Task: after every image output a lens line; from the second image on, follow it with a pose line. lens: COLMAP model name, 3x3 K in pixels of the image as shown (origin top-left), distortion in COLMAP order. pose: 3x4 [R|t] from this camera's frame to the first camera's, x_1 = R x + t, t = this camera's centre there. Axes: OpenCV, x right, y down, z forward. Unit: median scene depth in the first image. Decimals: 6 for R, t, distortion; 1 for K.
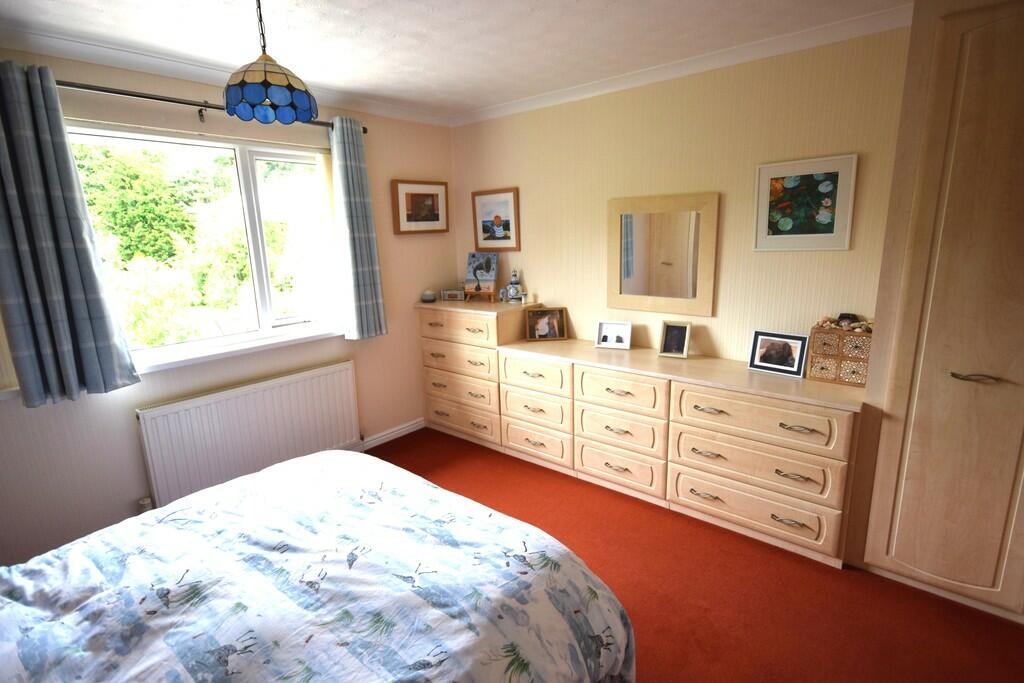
lens RADIAL K [[506.4, 0, 512.0], [0, 506.4, 341.5], [0, 0, 1]] dist [0.005883, 0.000563]
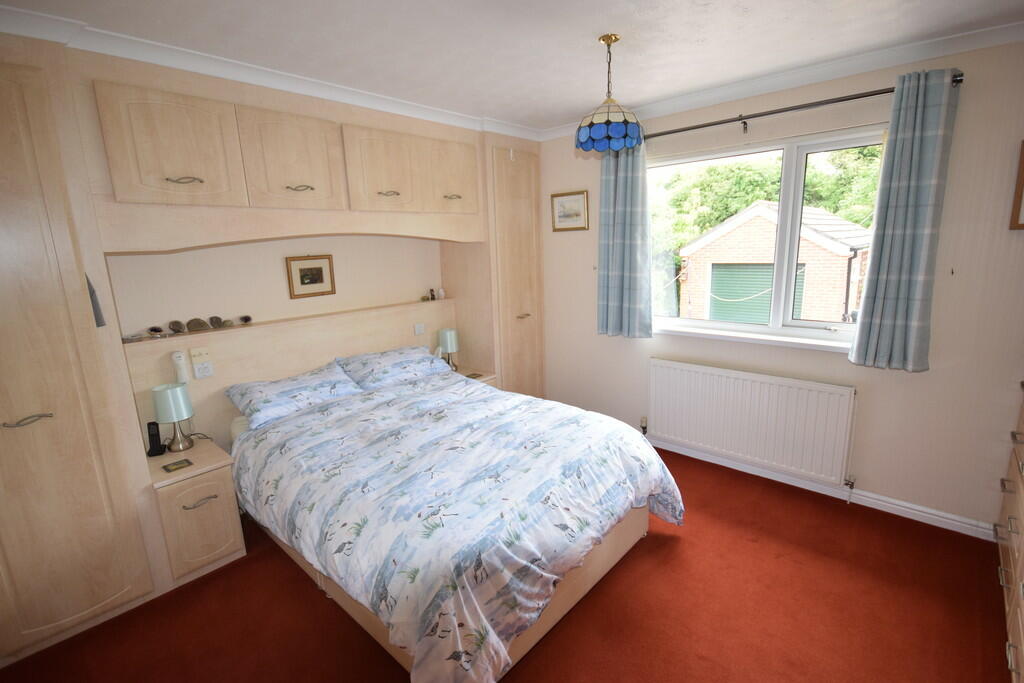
lens RADIAL K [[466.8, 0, 512.0], [0, 466.8, 341.5], [0, 0, 1]] dist [-0.000102, -0.000099]
pose [[-0.043743, 0.233078, -0.971474, 0.780987], [-0.179235, 0.954797, 0.237147, -0.210522], [0.982833, 0.184495, 0.000010, 0.849436]]
